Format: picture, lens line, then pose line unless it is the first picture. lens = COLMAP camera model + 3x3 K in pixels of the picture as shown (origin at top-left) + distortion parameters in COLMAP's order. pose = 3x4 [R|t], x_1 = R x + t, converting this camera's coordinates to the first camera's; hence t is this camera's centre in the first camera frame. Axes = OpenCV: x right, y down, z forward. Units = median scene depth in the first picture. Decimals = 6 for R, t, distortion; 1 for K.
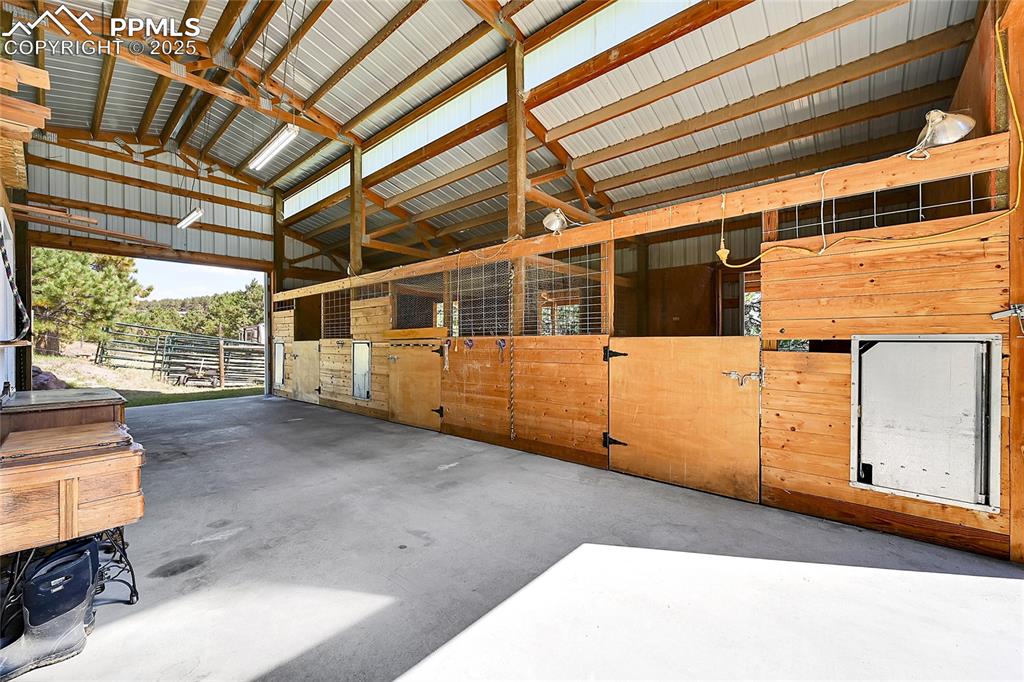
lens RADIAL K [[402.2, 0, 512.9], [0, 402.2, 342.9], [0, 0, 1]] dist [-0.001277, 0.000766]
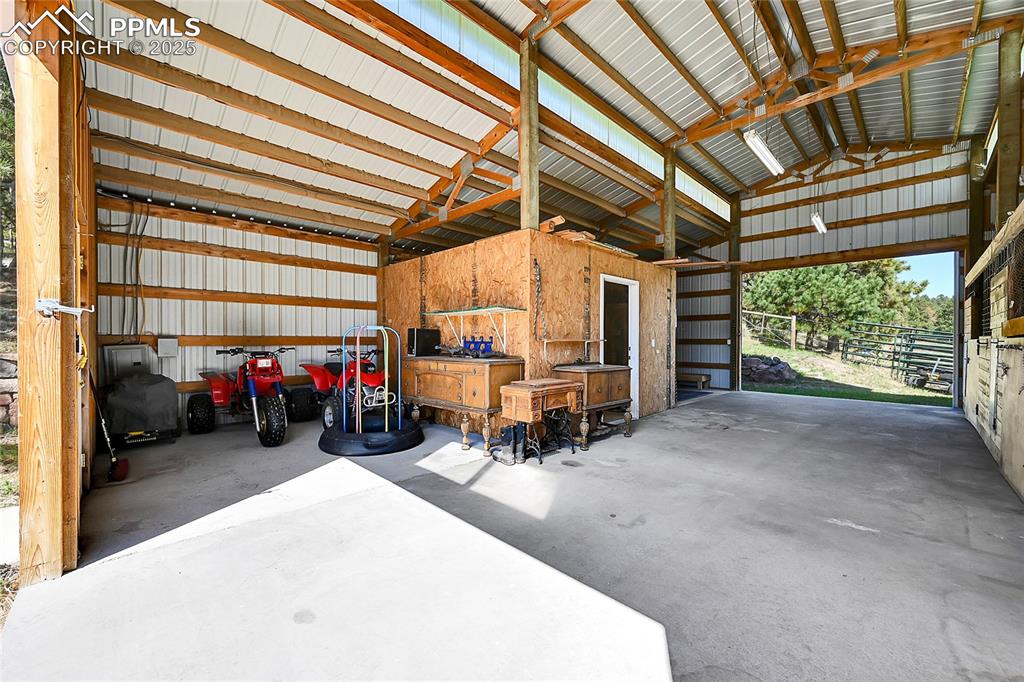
lens RADIAL K [[402.2, 0, 512.9], [0, 402.2, 342.9], [0, 0, 1]] dist [-0.001277, 0.000766]
pose [[-0.076249, 0.010780, -0.997031, 0.520259], [-0.005303, 0.999923, 0.011217, -0.003705], [0.997075, 0.006142, -0.076186, 0.455993]]
